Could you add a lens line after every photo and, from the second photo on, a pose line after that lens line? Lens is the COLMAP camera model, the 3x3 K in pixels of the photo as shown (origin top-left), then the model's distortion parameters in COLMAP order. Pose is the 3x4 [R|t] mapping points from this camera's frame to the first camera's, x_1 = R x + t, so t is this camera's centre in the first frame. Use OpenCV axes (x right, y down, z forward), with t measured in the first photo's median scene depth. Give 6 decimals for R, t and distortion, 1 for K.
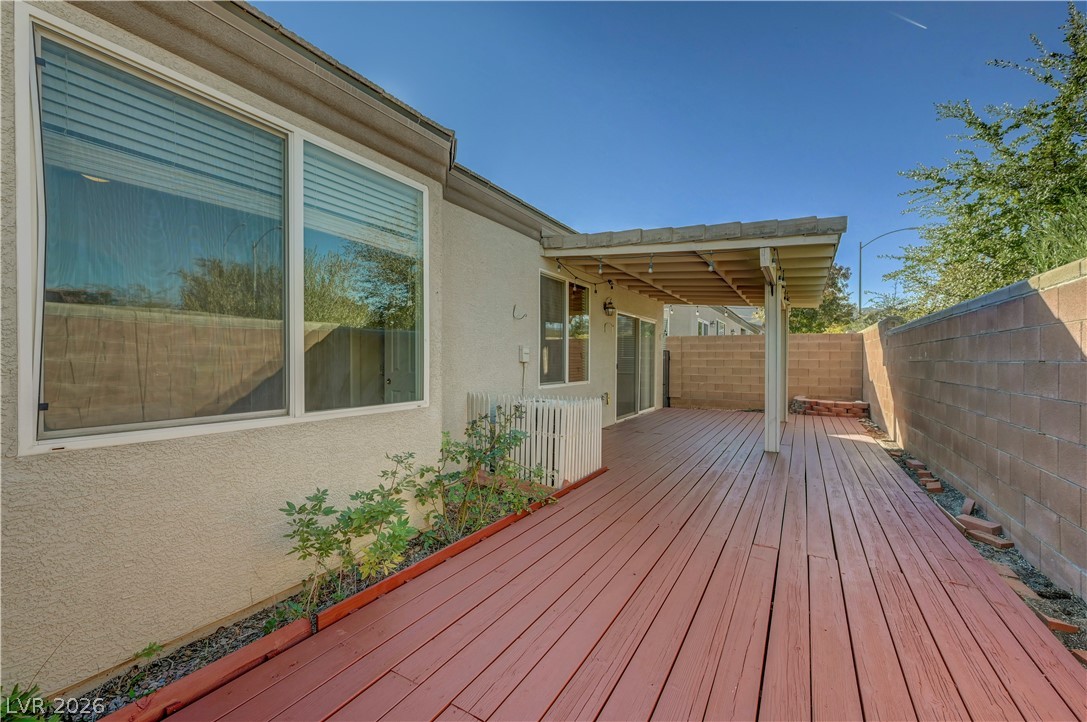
lens RADIAL K [[438.0, 0, 545.1], [0, 438.0, 362.3], [0, 0, 1]] dist [-0.002766, 0.000136]
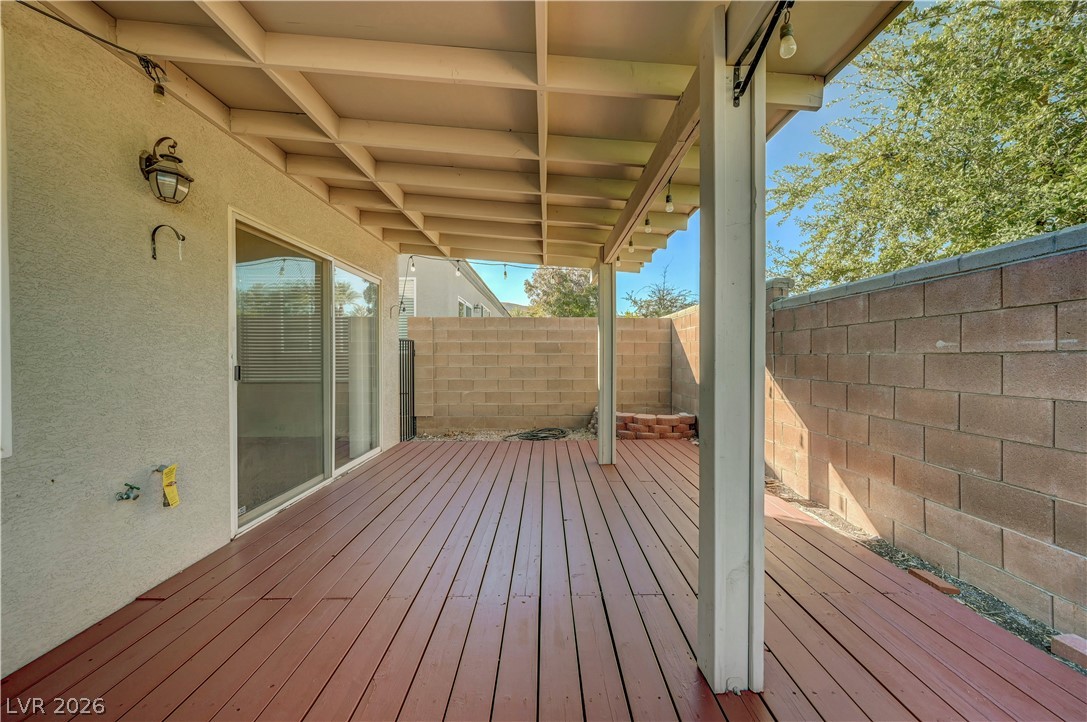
lens RADIAL K [[438.0, 0, 542.5], [0, 438.0, 360.7], [0, 0, 1]] dist [-0.002766, 0.000136]
pose [[0.863524, -0.011095, 0.504186, 0.258214], [0.009672, 0.999938, 0.005439, -0.000483], [-0.504215, 0.000180, 0.863578, 0.759175]]
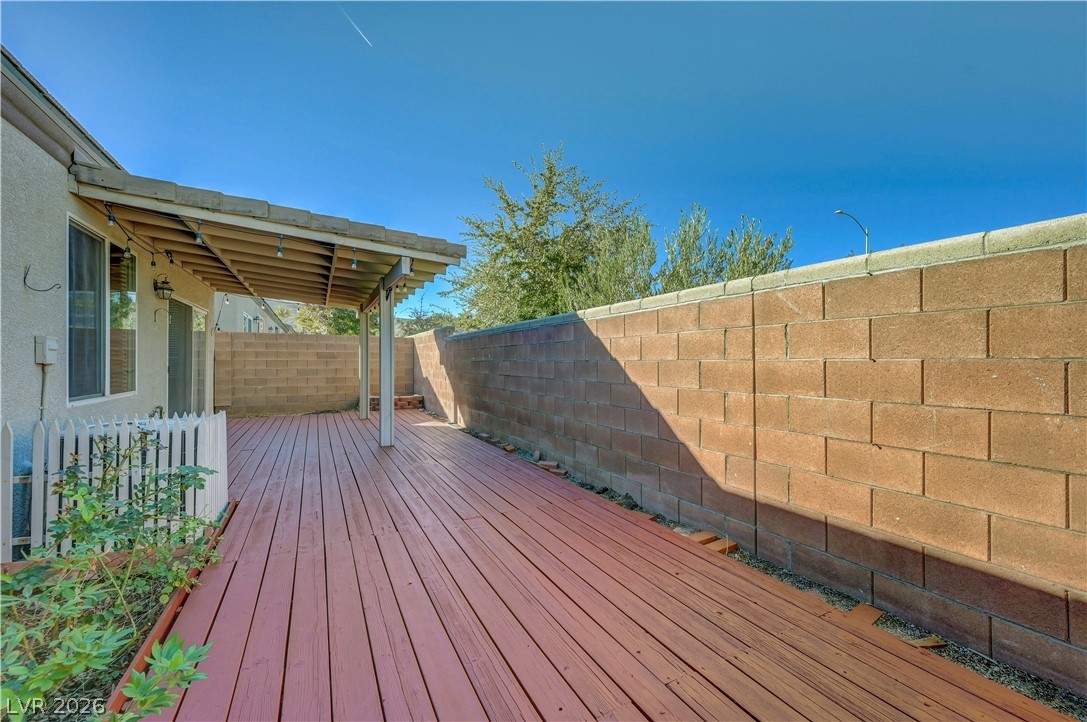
lens RADIAL K [[438.0, 0, 554.4], [0, 438.0, 364.1], [0, 0, 1]] dist [-0.002766, 0.000136]
pose [[0.509994, -0.008794, 0.860133, -0.178004], [0.006309, 0.999959, 0.006482, -0.000315], [-0.860155, 0.002120, 0.510028, 0.092836]]
